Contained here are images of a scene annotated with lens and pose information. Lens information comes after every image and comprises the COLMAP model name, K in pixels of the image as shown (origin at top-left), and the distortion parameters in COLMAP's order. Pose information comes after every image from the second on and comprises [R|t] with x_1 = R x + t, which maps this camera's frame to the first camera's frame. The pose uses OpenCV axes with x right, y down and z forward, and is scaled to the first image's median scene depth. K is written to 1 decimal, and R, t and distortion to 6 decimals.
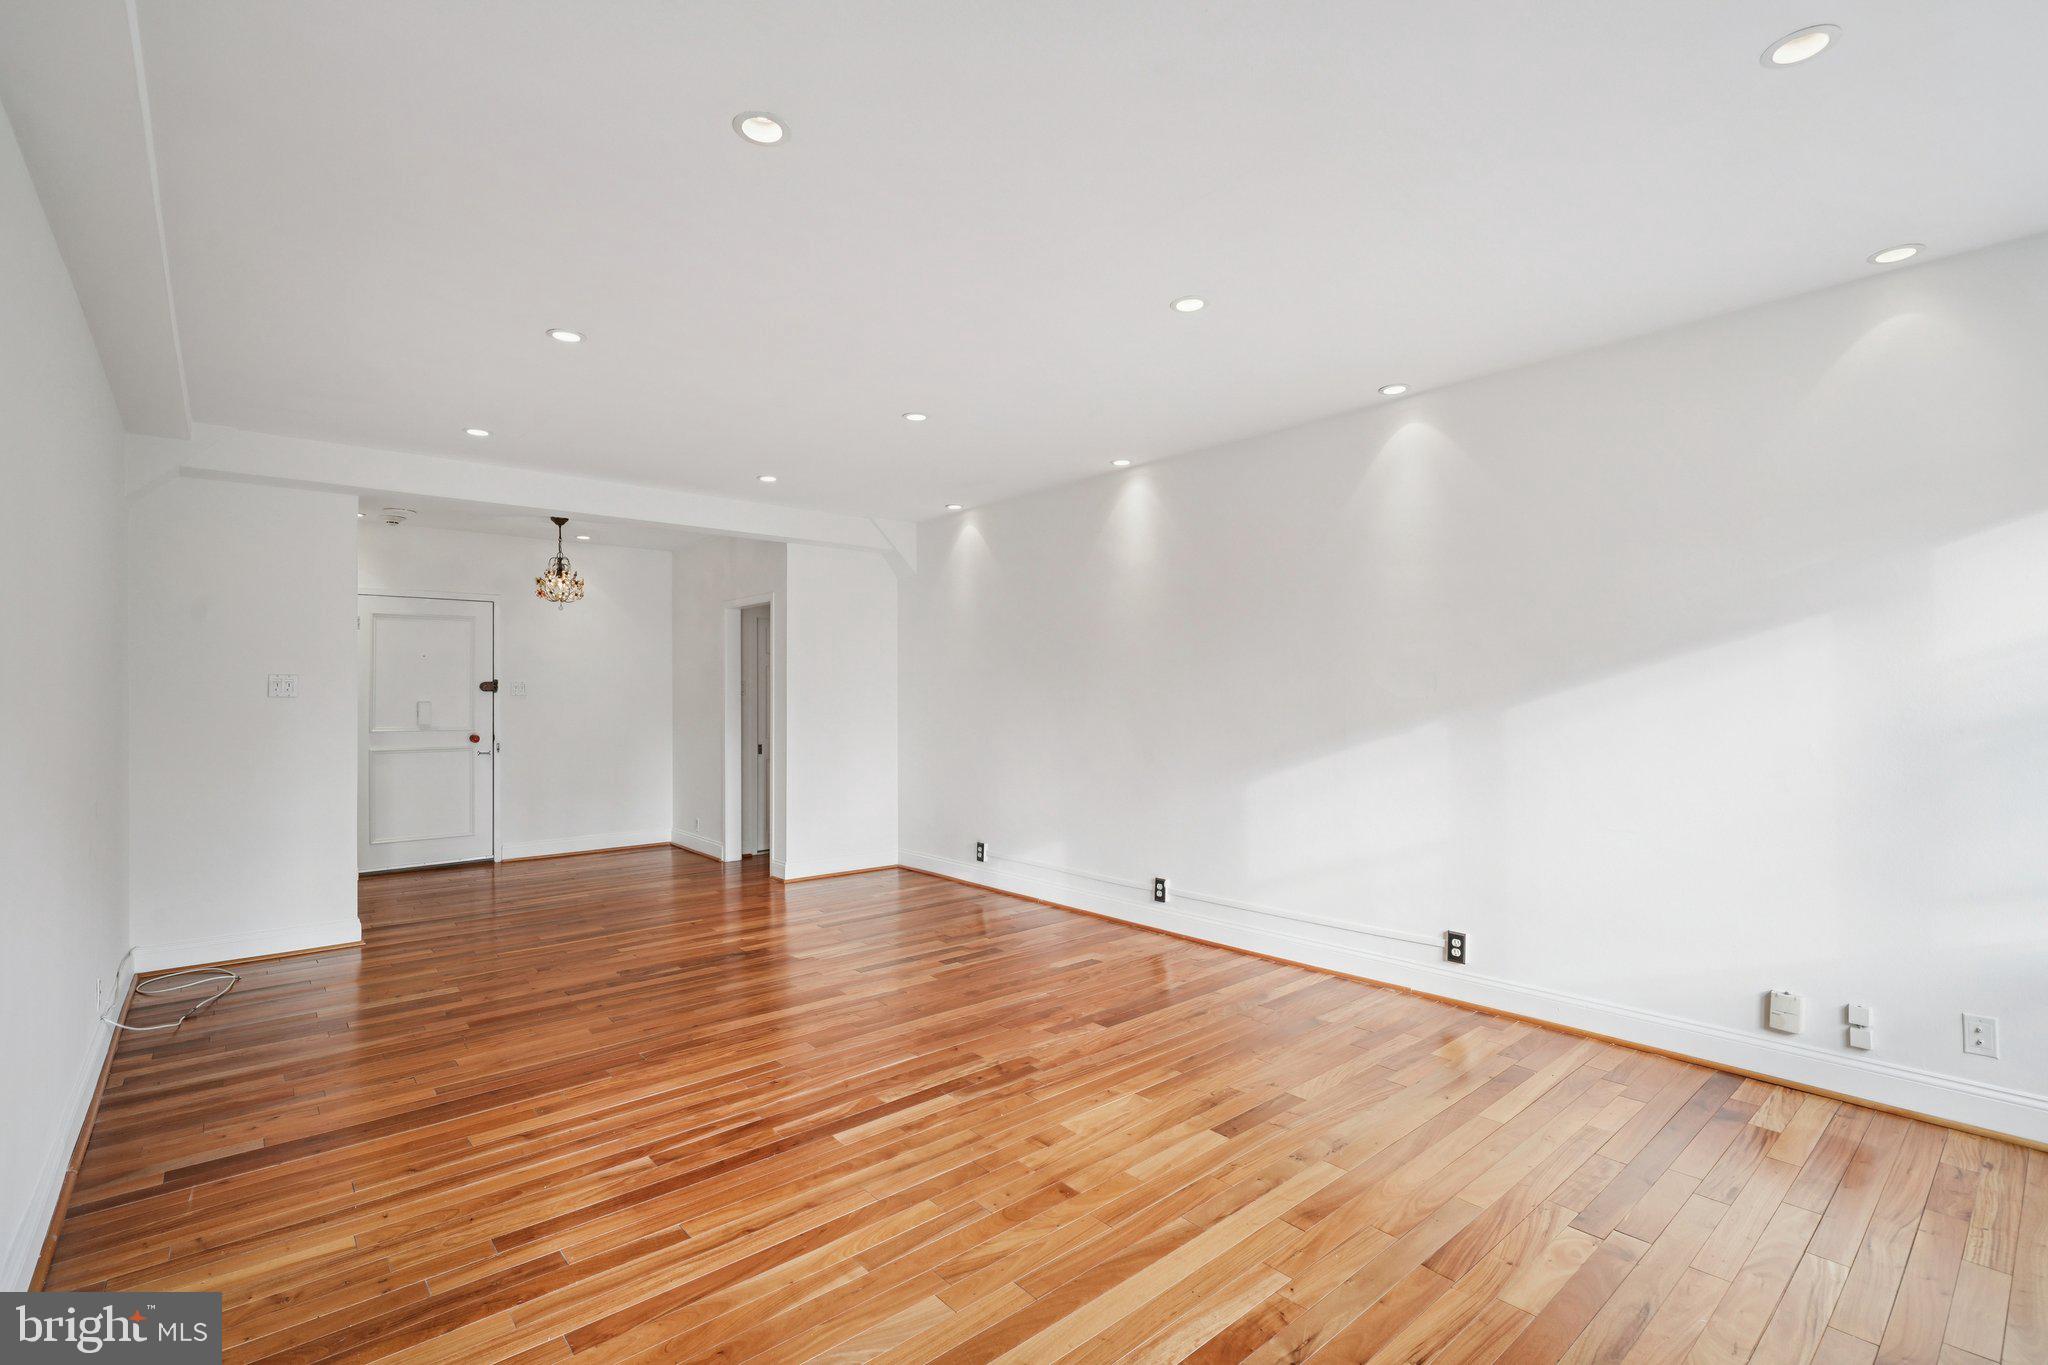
lens RADIAL K [[932.6, 0, 1023.2], [0, 932.6, 690.4], [0, 0, 1]] dist [0.002237, 0.000344]
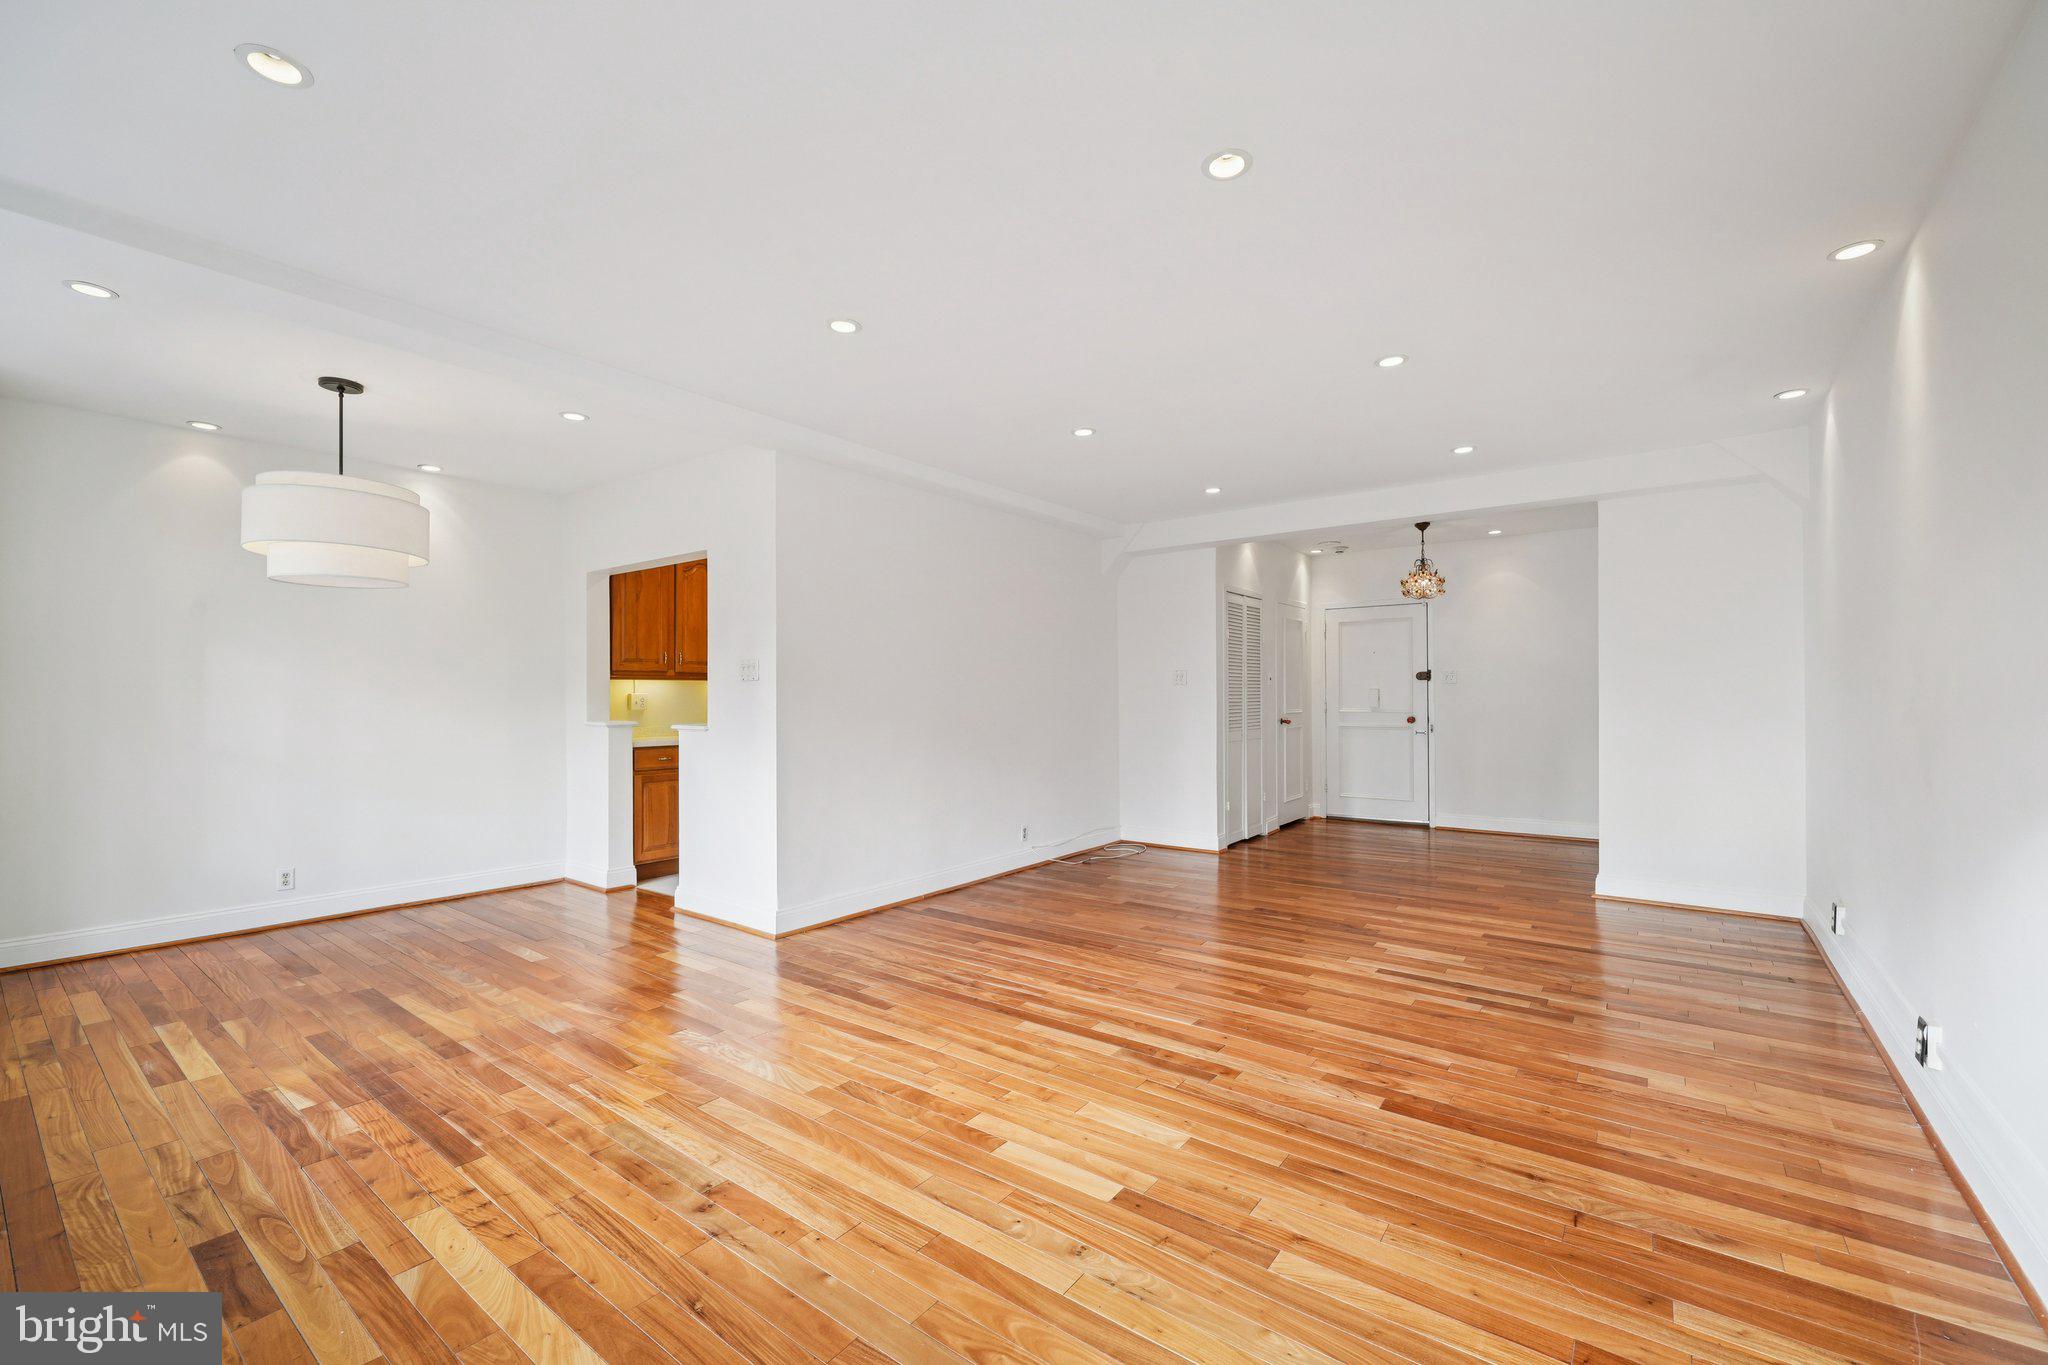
lens RADIAL K [[839.1, 0, 1022.4], [0, 839.1, 689.3], [0, 0, 1]] dist [-0.001095, -0.000008]
pose [[0.211845, -0.002329, -0.977300, 0.531226], [0.009057, 0.999959, -0.000420, 0.013456], [0.977261, -0.008763, 0.211858, 0.437434]]
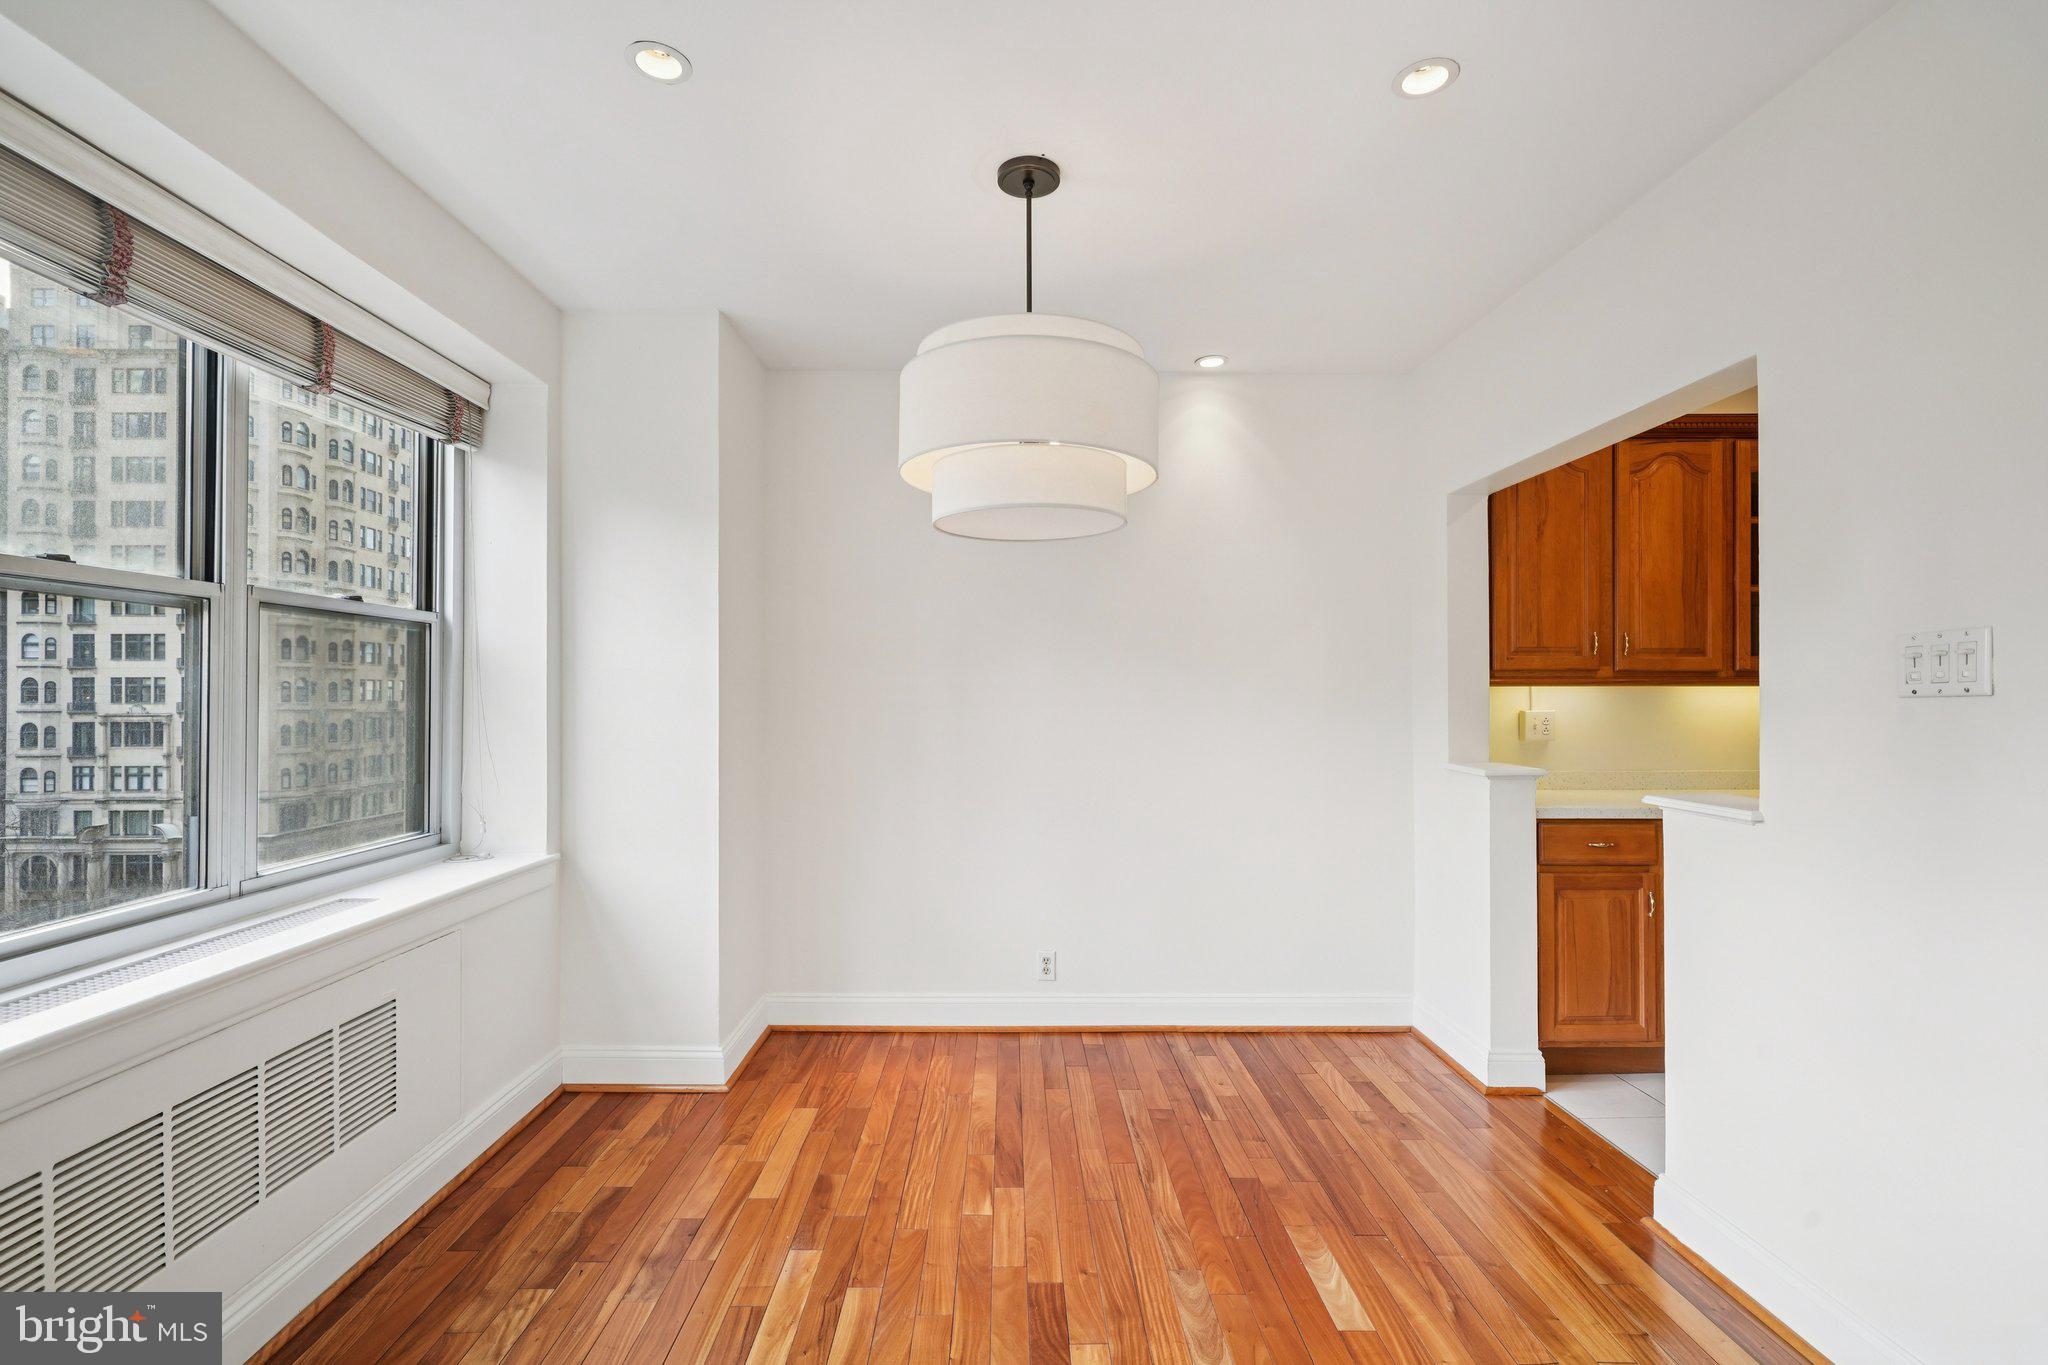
lens RADIAL K [[932.6, 0, 1023.2], [0, 932.6, 690.4], [0, 0, 1]] dist [0.002237, 0.000344]
pose [[-0.631415, -0.001123, -0.775444, 0.032810], [0.008822, 0.999924, -0.008632, -0.000018], [0.775395, -0.012291, -0.631357, 0.294571]]
